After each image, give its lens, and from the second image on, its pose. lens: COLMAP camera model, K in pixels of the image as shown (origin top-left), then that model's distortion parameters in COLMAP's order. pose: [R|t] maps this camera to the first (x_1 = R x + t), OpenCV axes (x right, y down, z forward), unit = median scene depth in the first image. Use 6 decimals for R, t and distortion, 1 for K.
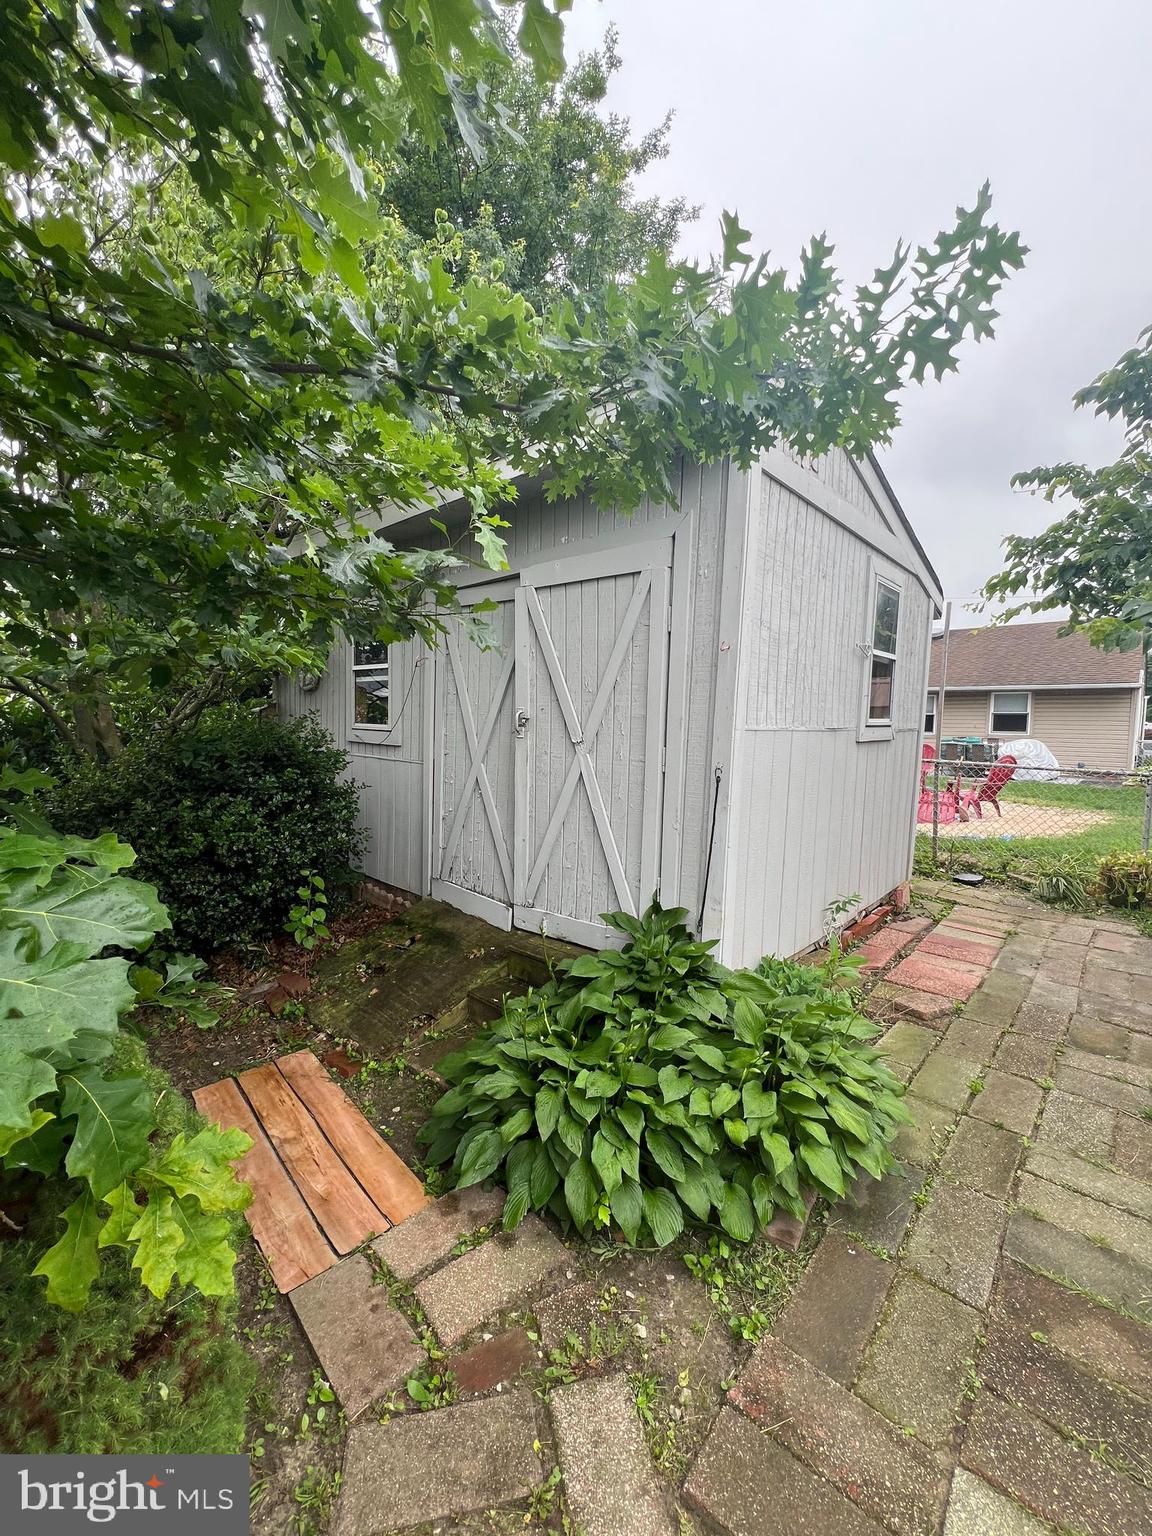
lens RADIAL K [[621.1, 0, 576.9], [0, 621.1, 759.7], [0, 0, 1]] dist [-0.004722, 0.000255]
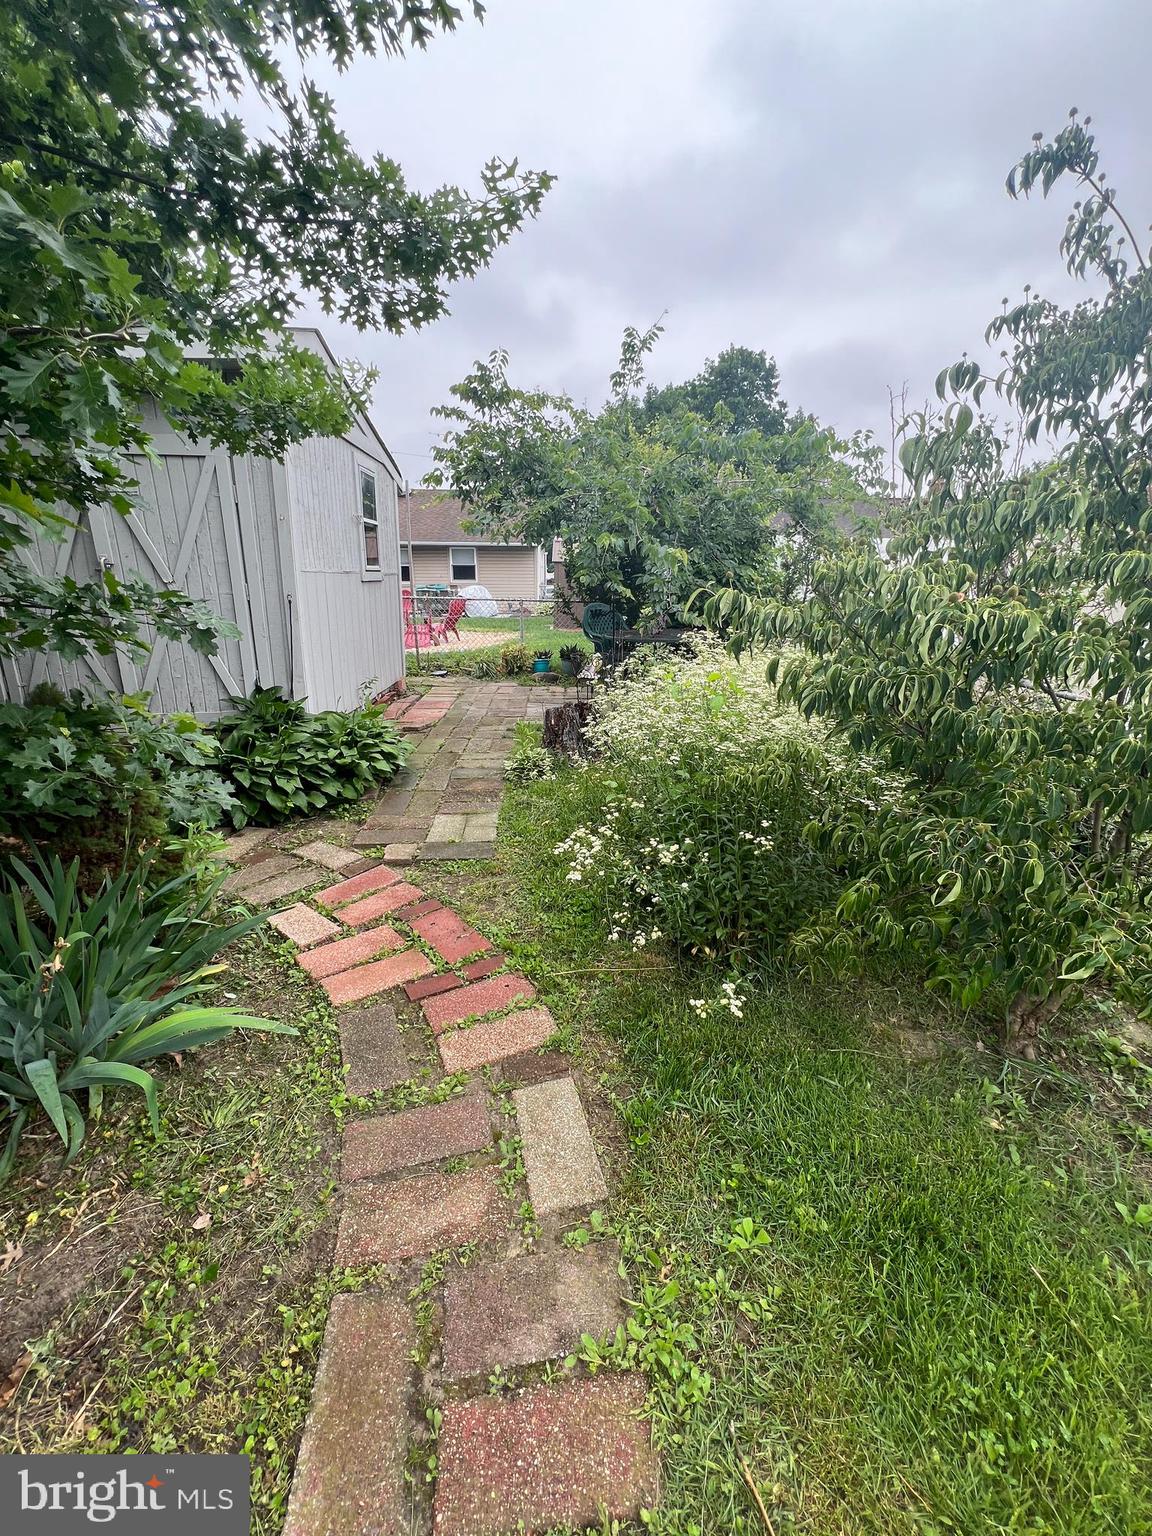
lens RADIAL K [[621.1, 0, 579.4], [0, 621.1, 766.4], [0, 0, 1]] dist [-0.004722, 0.000255]
pose [[0.715634, -0.214117, 0.664847, -0.370969], [0.051636, 0.965468, 0.255353, 0.065762], [-0.696564, -0.148410, 0.701978, -0.686181]]
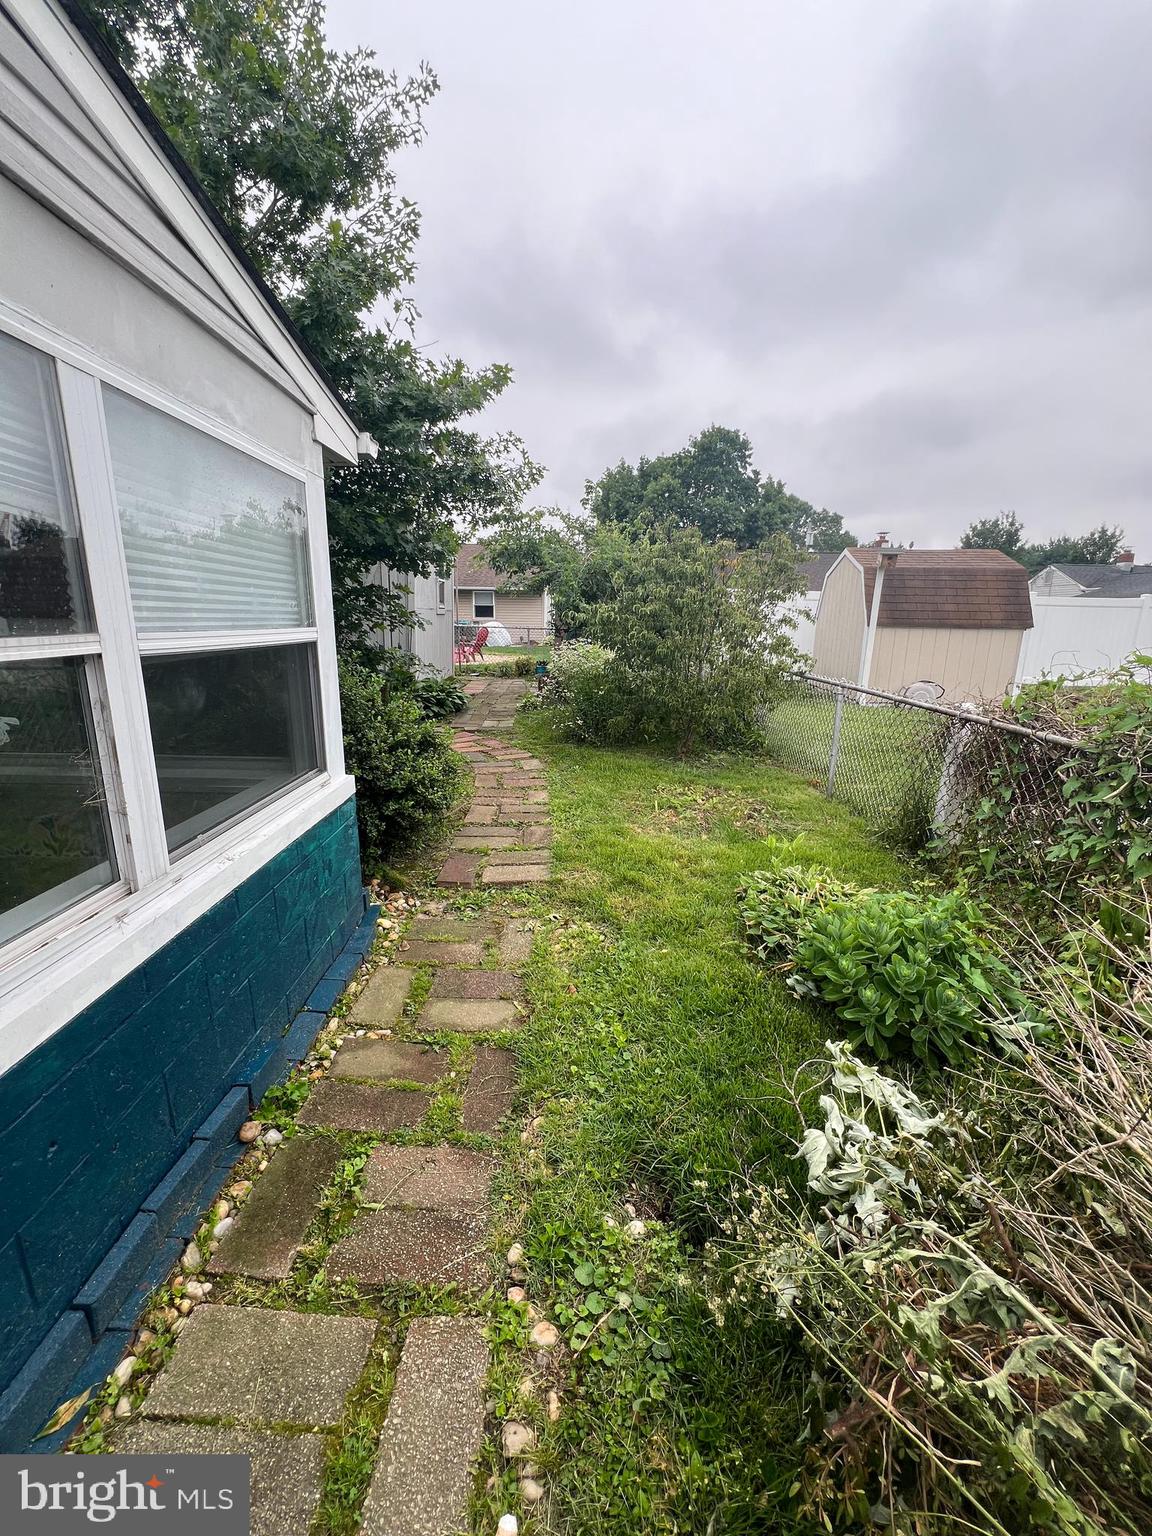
lens RADIAL K [[614.1, 0, 568.4], [0, 614.1, 775.9], [0, 0, 1]] dist [-0.000225, 0.000252]
pose [[0.737984, -0.172585, 0.652376, -1.292066], [0.042364, 0.976685, 0.210457, 0.160784], [-0.673488, -0.127676, 0.728089, -1.850228]]
